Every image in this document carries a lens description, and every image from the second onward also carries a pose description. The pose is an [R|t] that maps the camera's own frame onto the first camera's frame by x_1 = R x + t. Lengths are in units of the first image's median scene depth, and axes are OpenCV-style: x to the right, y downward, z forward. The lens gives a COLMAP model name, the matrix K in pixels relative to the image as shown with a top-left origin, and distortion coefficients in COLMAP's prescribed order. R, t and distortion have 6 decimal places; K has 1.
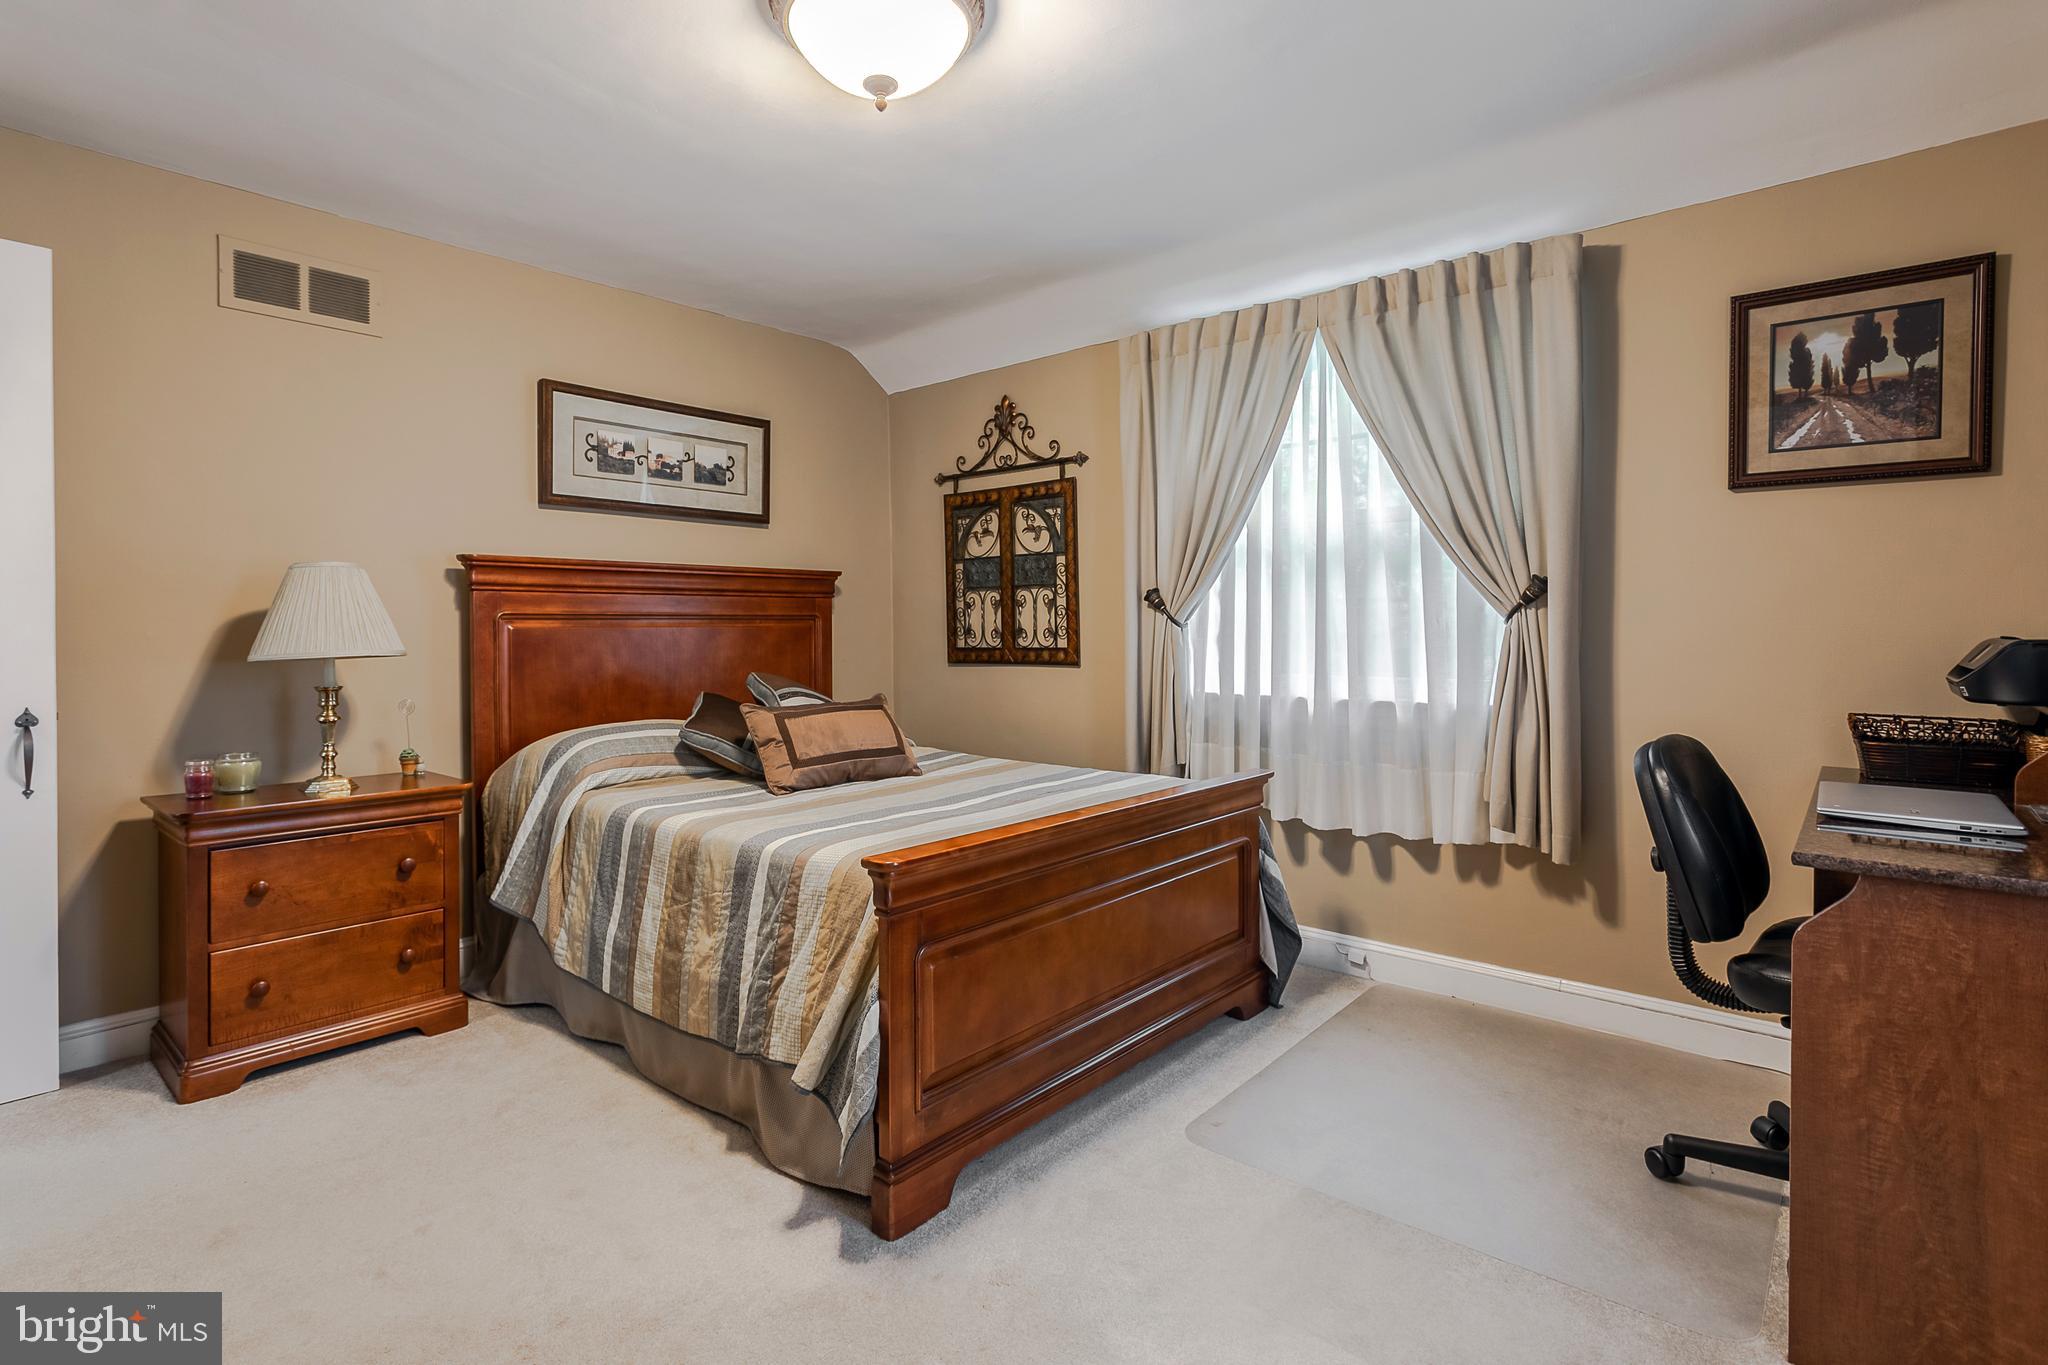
lens RADIAL K [[980.8, 0, 989.5], [0, 980.8, 637.3], [0, 0, 1]] dist [-0.000035, -0.001921]
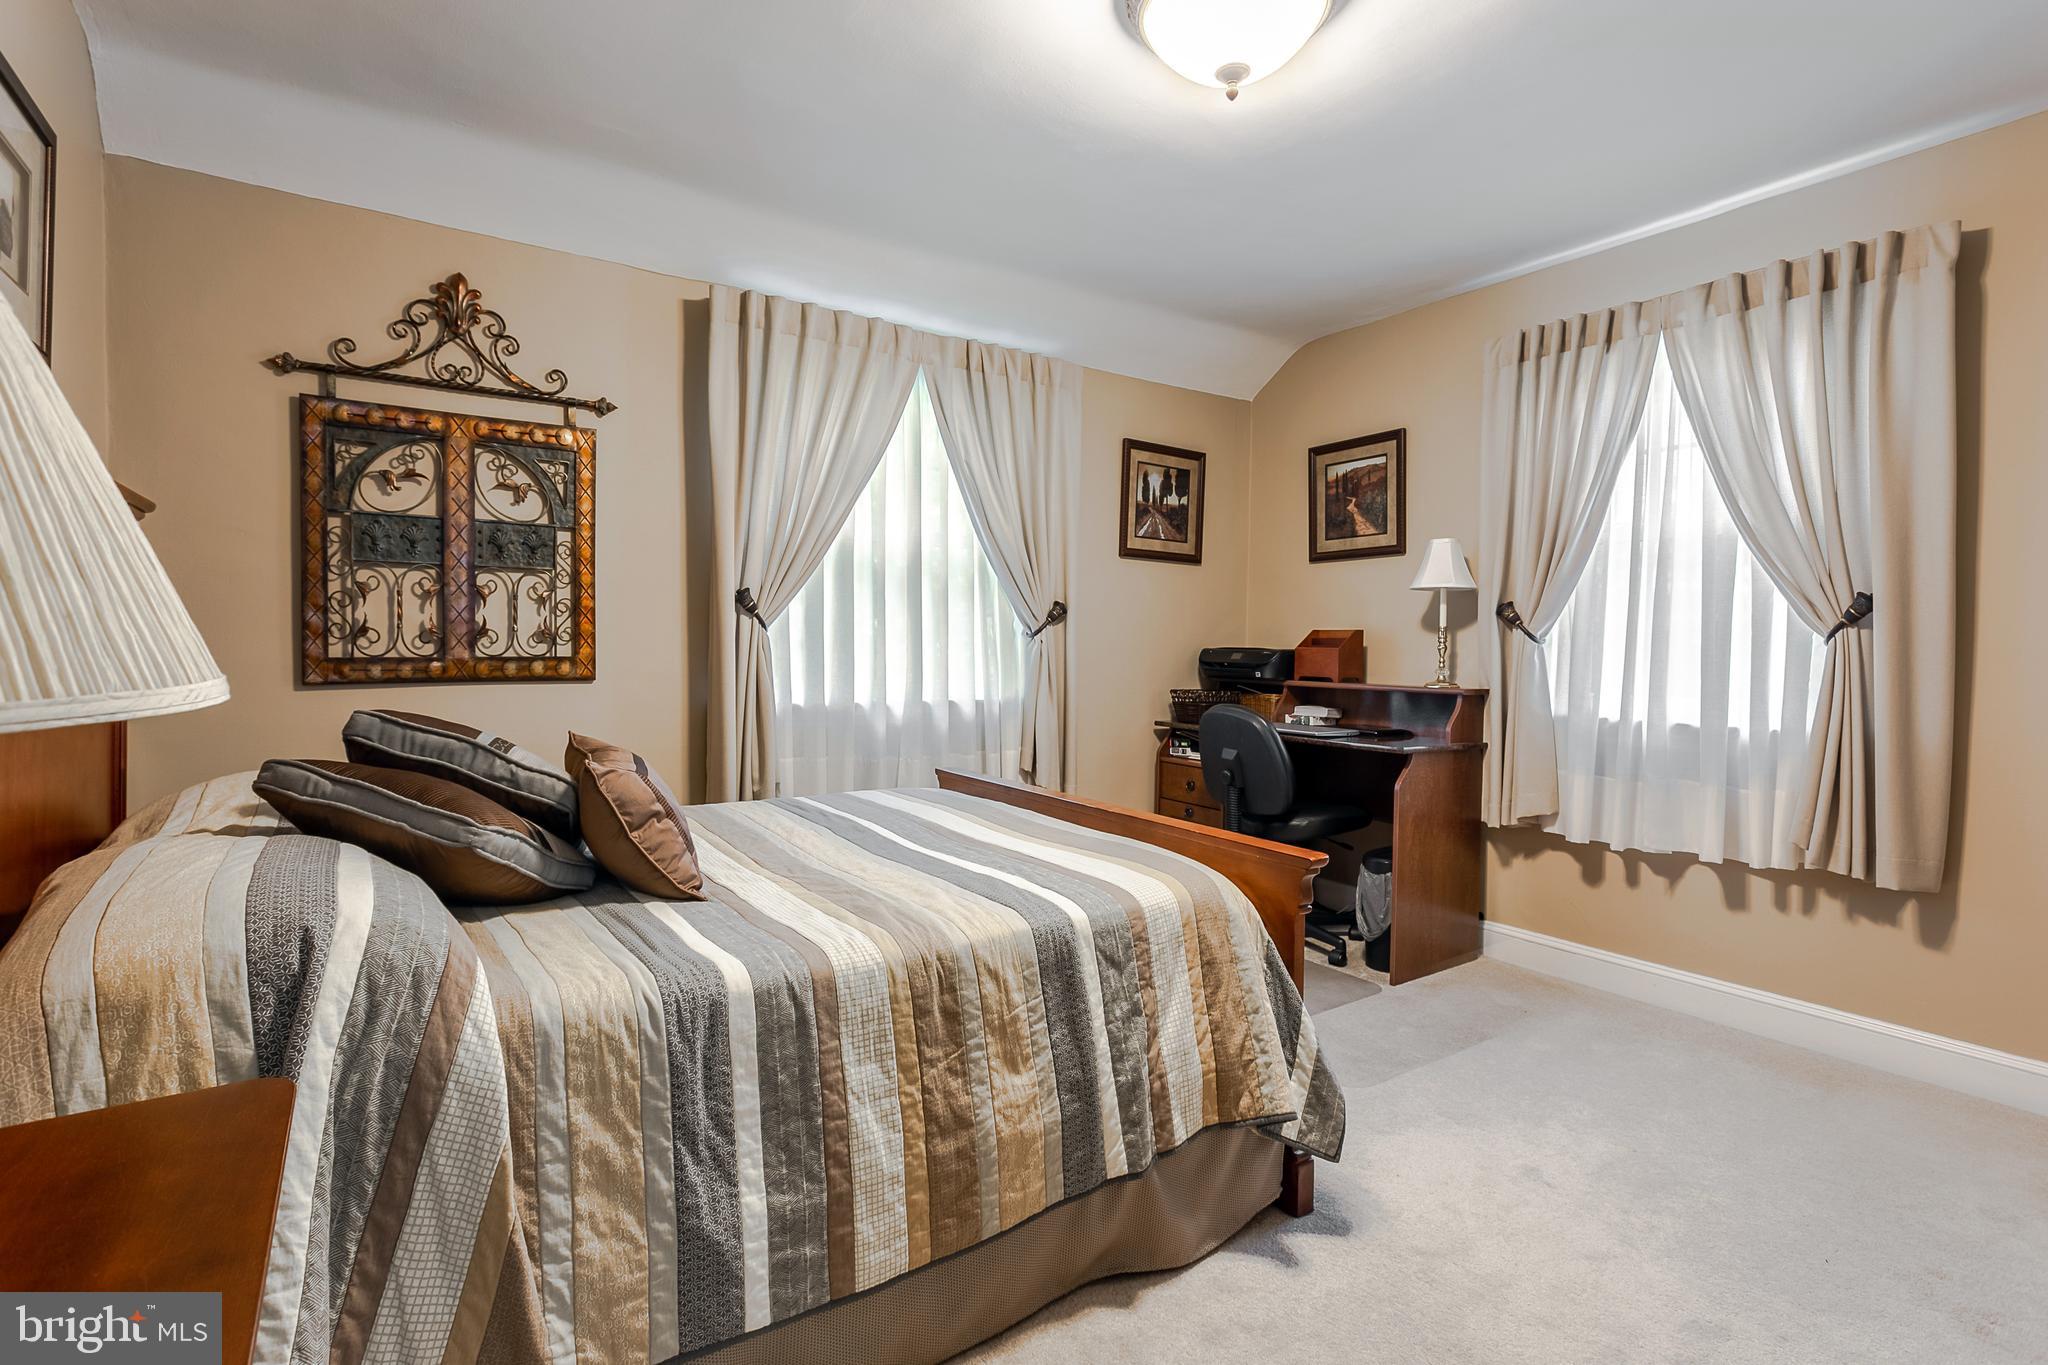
lens RADIAL K [[980.8, 0, 1025.0], [0, 980.8, 677.3], [0, 0, 1]] dist [-0.000035, -0.001921]
pose [[0.243442, -0.024472, 0.969607, -0.553676], [-0.005068, 0.999636, 0.026503, 0.004514], [-0.969902, -0.011366, 0.243230, 0.485789]]
